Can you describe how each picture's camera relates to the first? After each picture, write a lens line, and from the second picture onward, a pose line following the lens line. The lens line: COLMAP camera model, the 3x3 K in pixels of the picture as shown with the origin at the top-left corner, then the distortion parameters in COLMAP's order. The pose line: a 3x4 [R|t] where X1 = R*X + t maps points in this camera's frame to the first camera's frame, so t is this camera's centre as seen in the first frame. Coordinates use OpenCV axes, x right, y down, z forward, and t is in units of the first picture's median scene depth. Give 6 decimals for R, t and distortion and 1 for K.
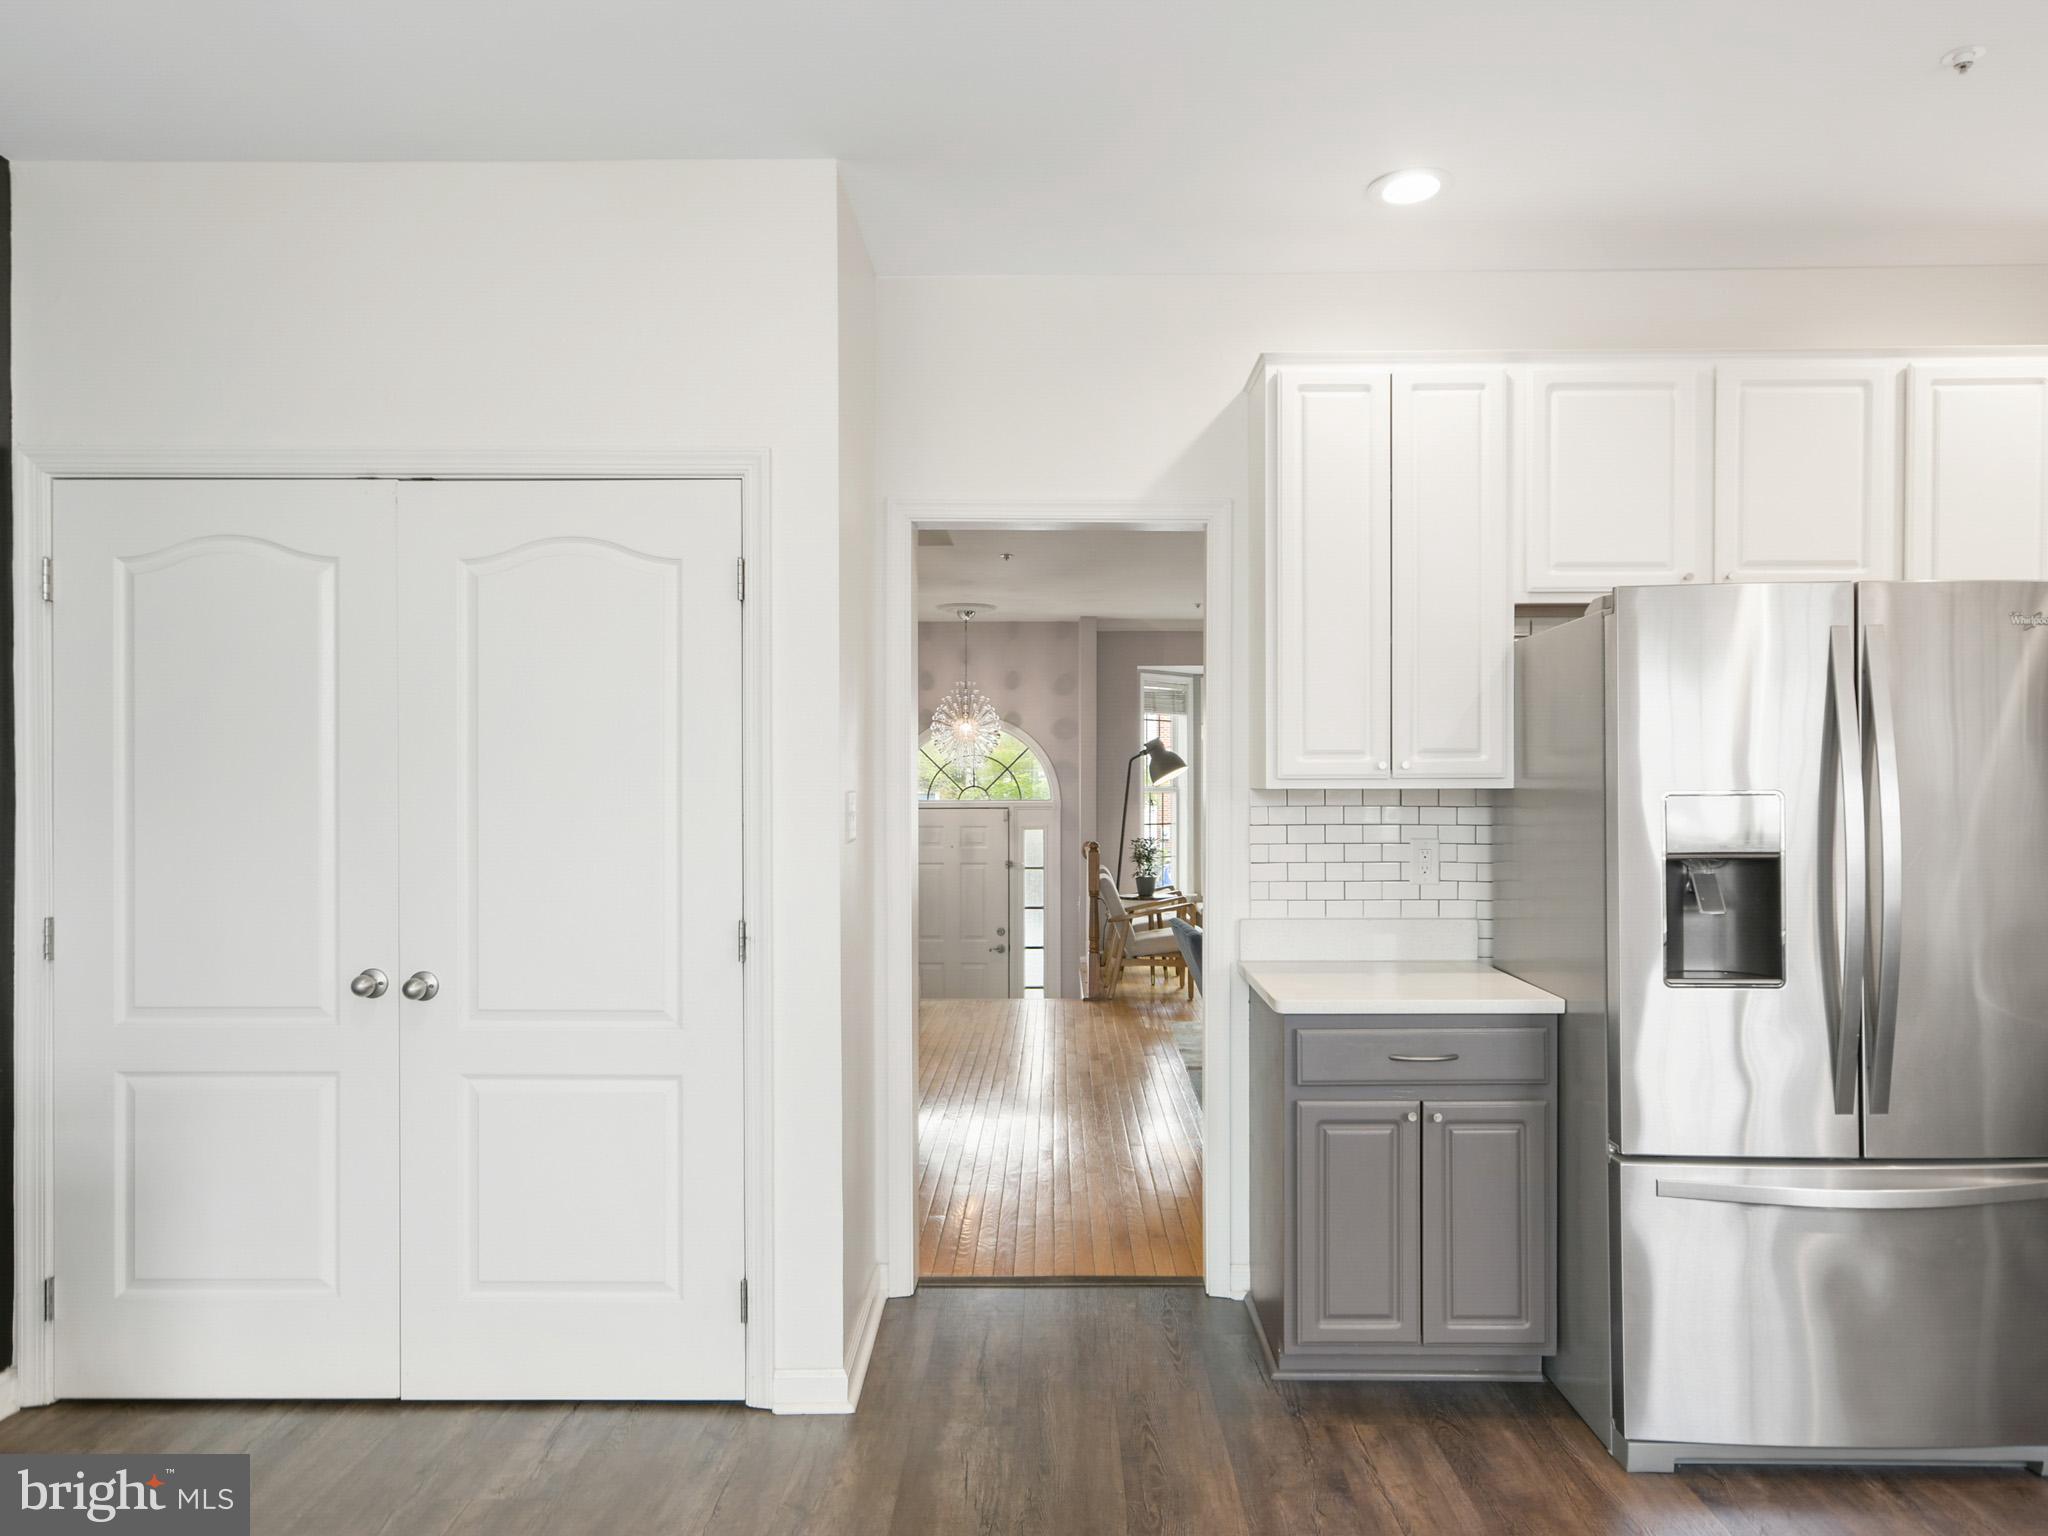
lens RADIAL K [[1370.0, 0, 1053.3], [0, 1370.0, 785.6], [0, 0, 1]] dist [0.067953, -0.024331]
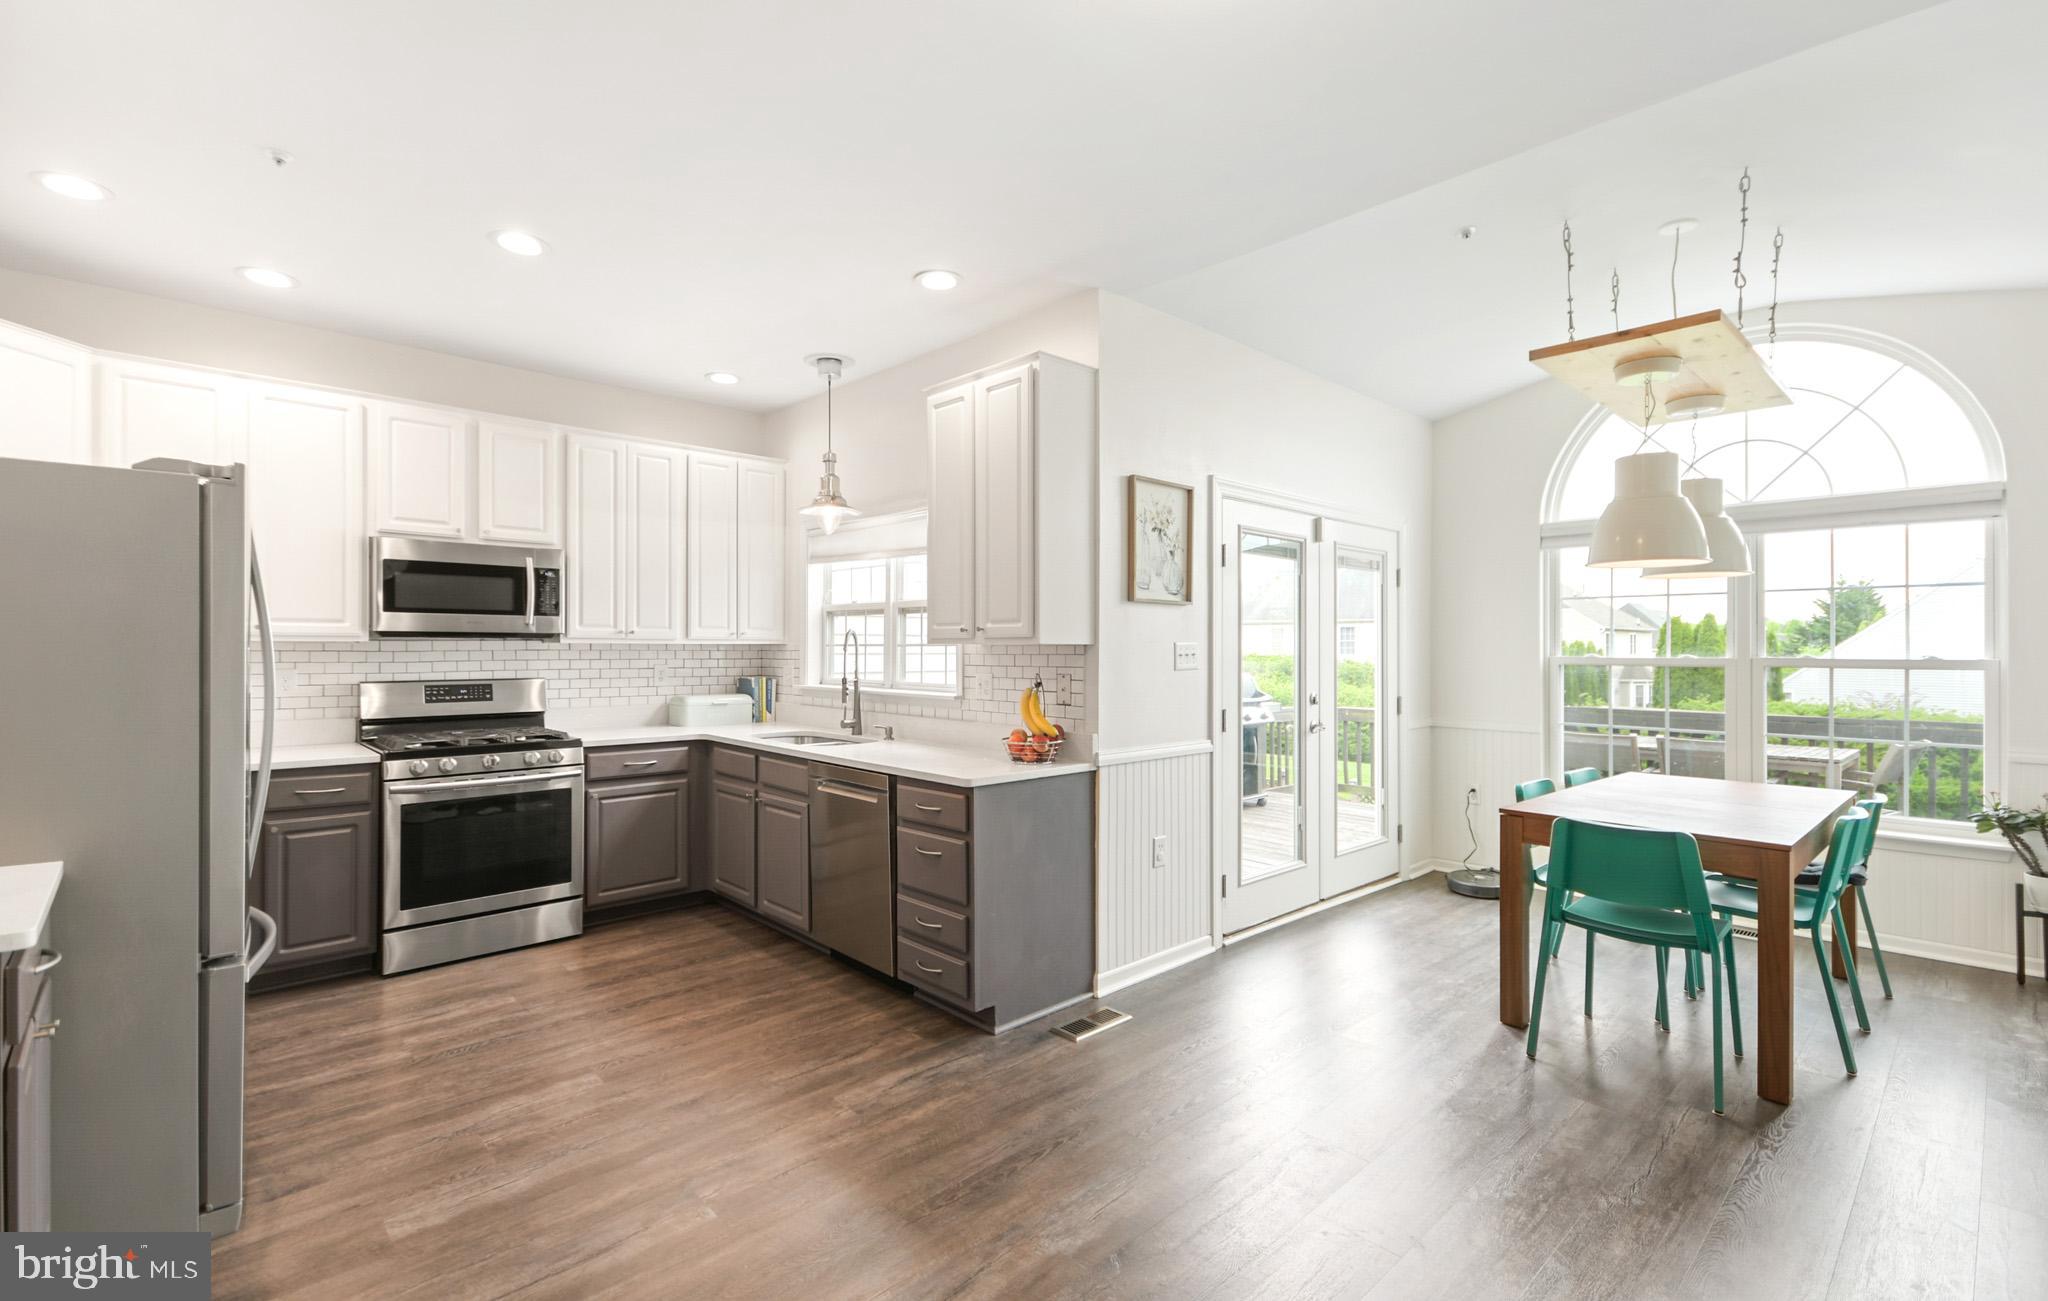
lens RADIAL K [[914.3, 0, 1029.1], [0, 914.3, 638.9], [0, 0, 1]] dist [-0.000203, 0.000518]
pose [[-0.692158, 0.006835, 0.721713, -0.526464], [-0.006057, 0.999865, -0.015278, 0.008326], [-0.721720, -0.014946, -0.692023, 0.945683]]
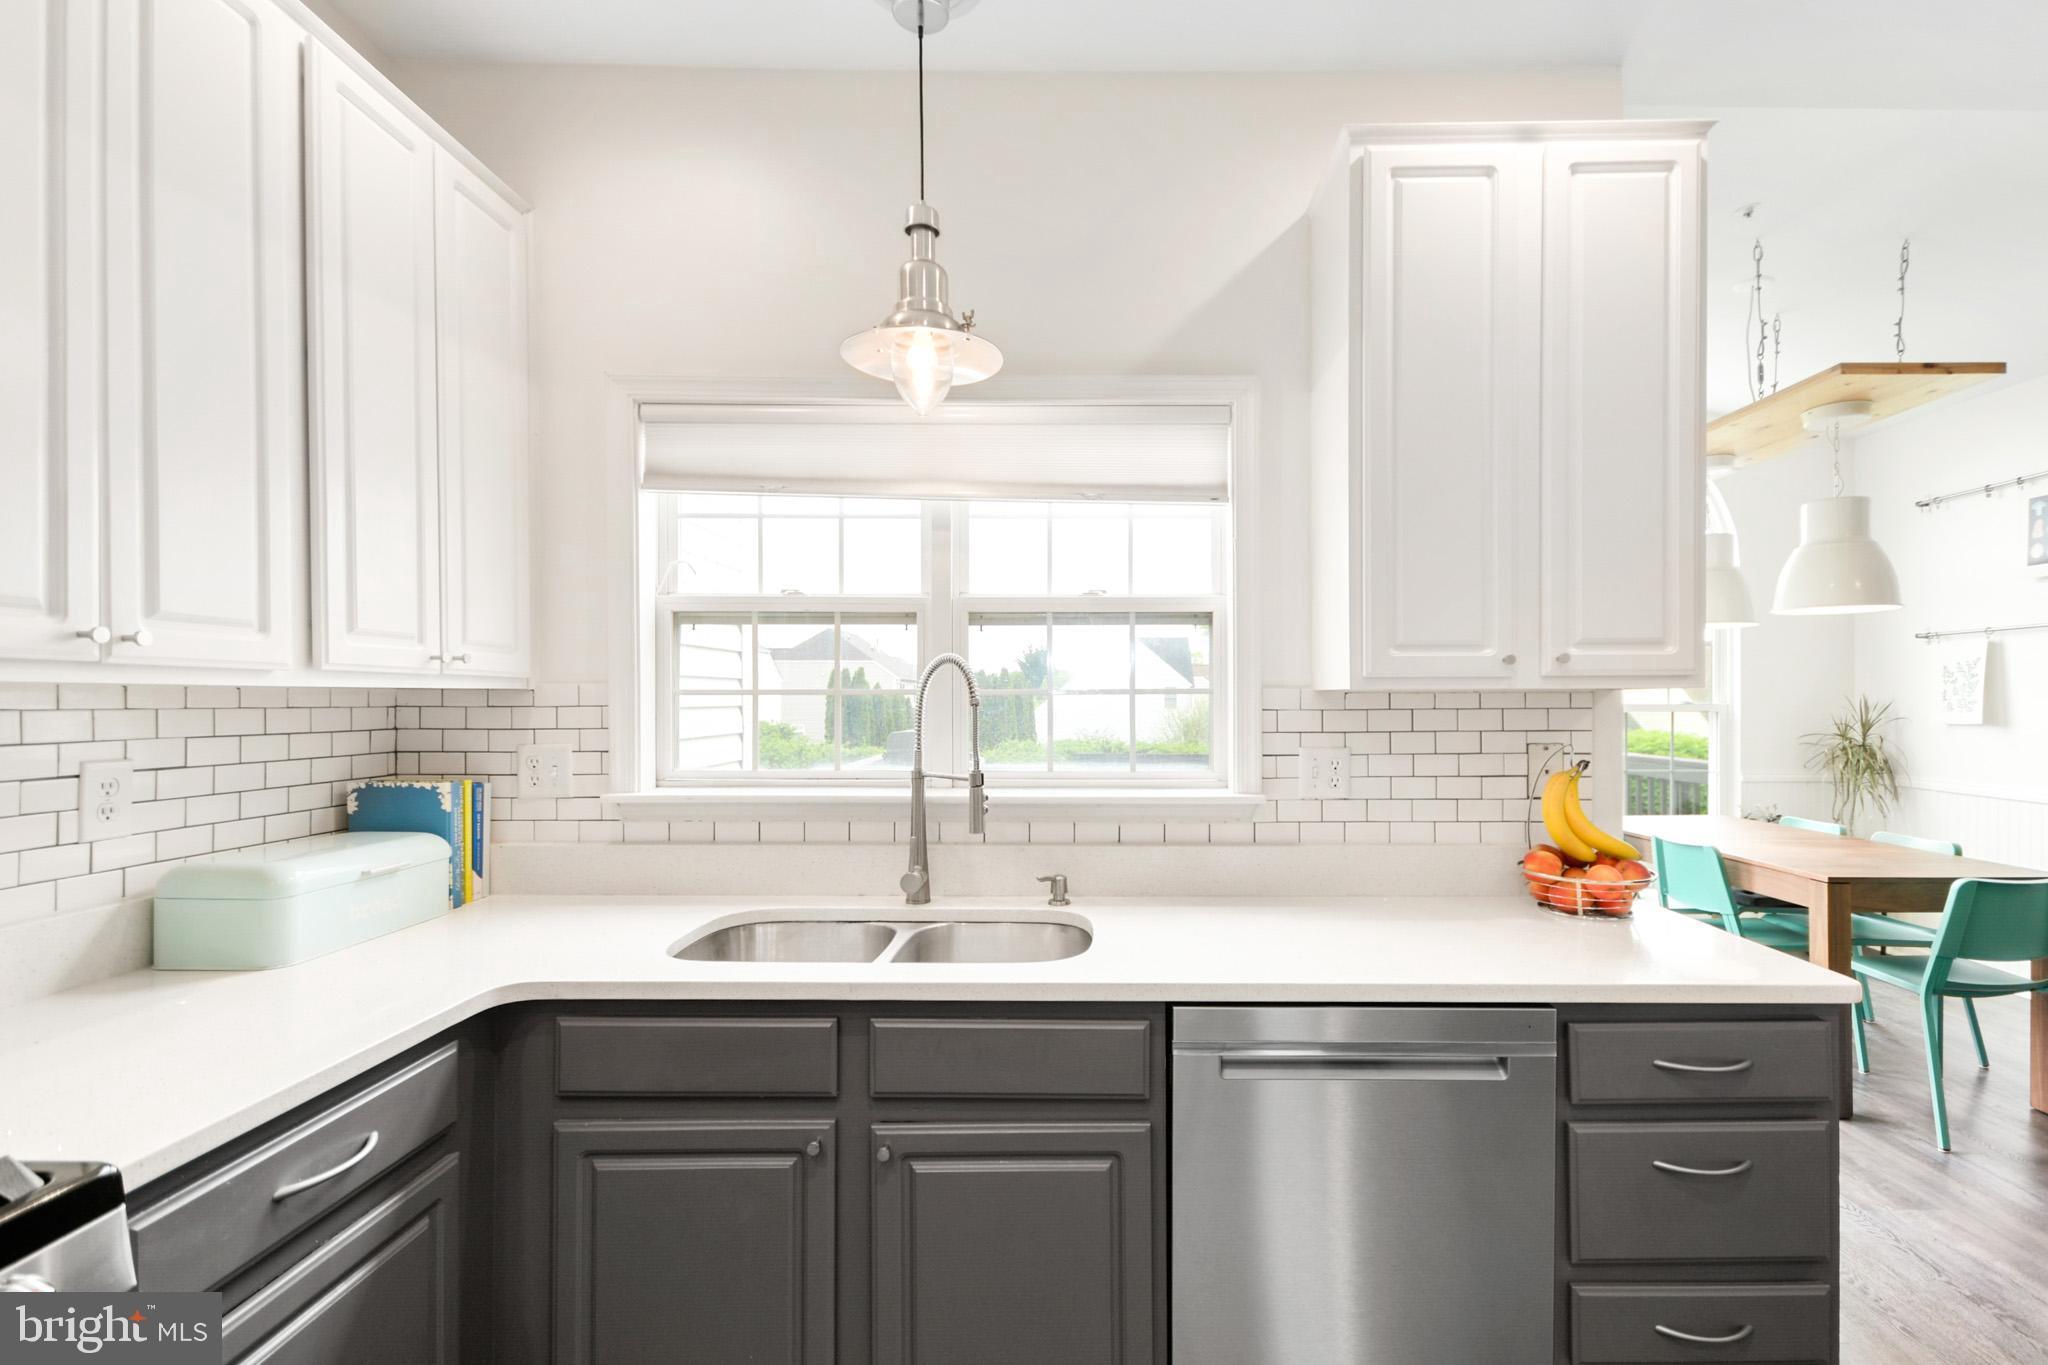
lens RADIAL K [[903.1, 0, 1098.9], [0, 903.1, 702.5], [0, 0, 1]] dist [0.014753, -0.005494]
pose [[-0.999960, 0.002830, -0.008498, 0.615107], [0.002848, 0.999994, -0.002121, 0.006235], [0.008492, -0.002146, -0.999962, 0.749625]]
